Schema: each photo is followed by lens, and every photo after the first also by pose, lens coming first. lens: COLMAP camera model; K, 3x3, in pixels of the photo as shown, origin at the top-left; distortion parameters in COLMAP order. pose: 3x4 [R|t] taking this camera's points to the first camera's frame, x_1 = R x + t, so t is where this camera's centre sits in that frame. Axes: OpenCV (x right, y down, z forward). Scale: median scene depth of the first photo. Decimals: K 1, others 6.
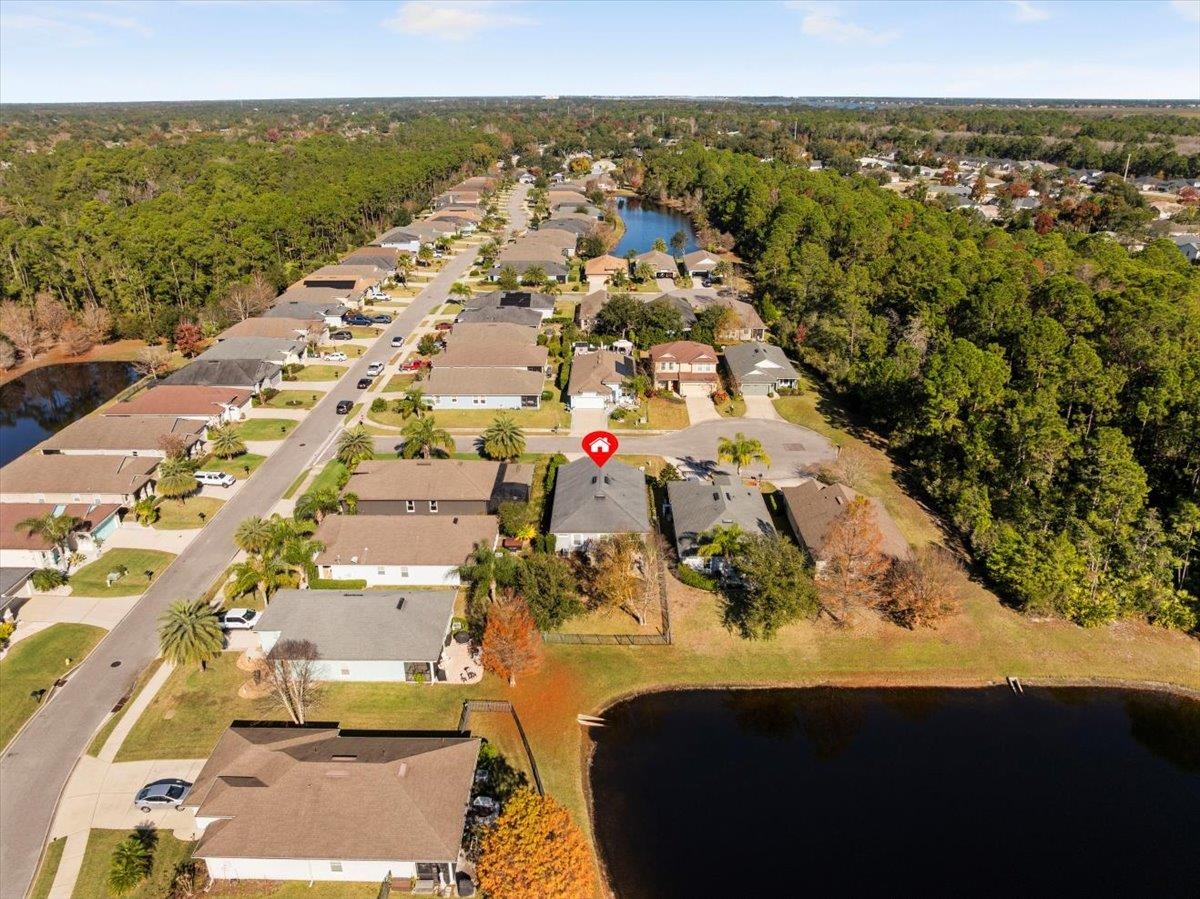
lens RADIAL K [[789.4, 0, 600.0], [0, 789.4, 449.5], [0, 0, 1]] dist [-0.001582, 0.000161]
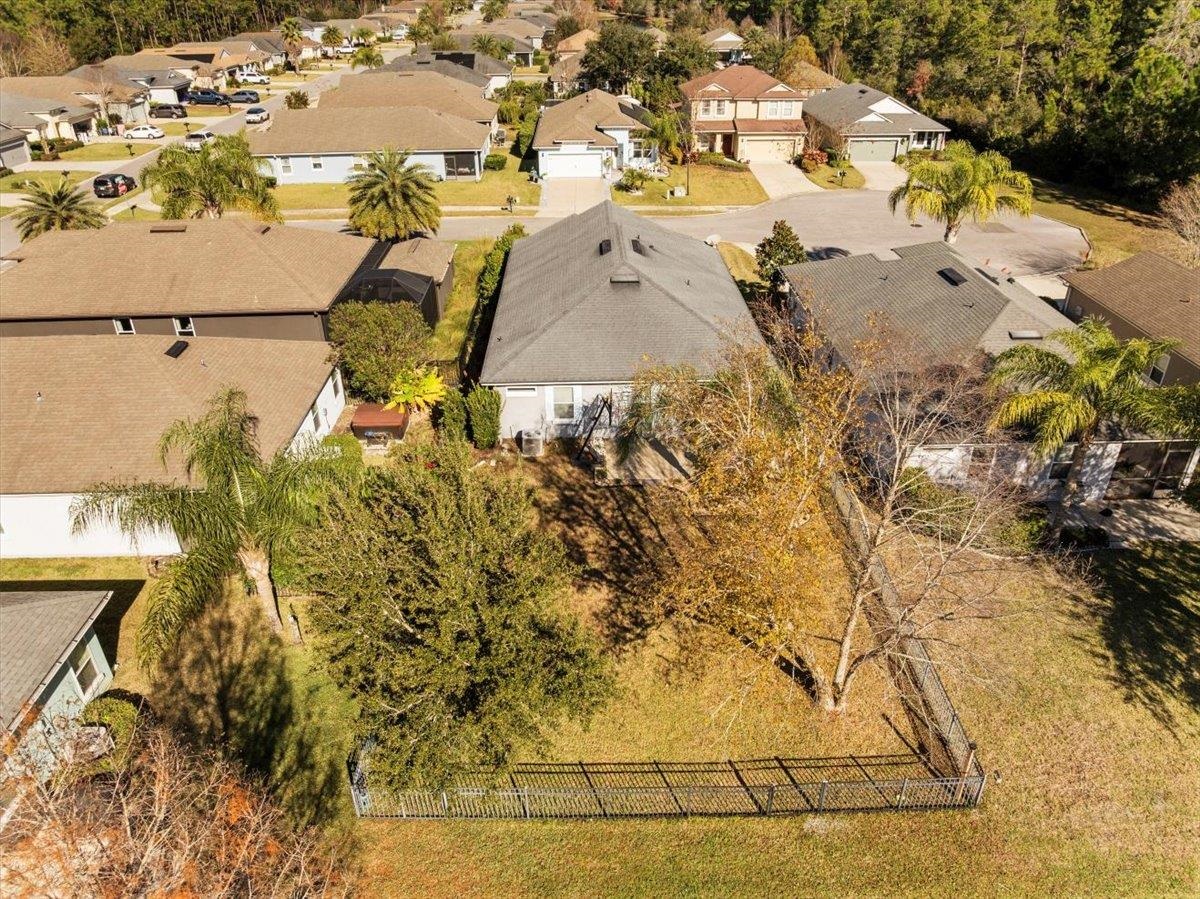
lens RADIAL K [[789.4, 0, 600.0], [0, 789.4, 449.5], [0, 0, 1]] dist [-0.001582, 0.000161]
pose [[0.999323, -0.020980, 0.030232, -0.016708], [0.016987, 0.991788, 0.126759, 0.064334], [-0.032643, -0.126160, 0.991473, 0.465961]]
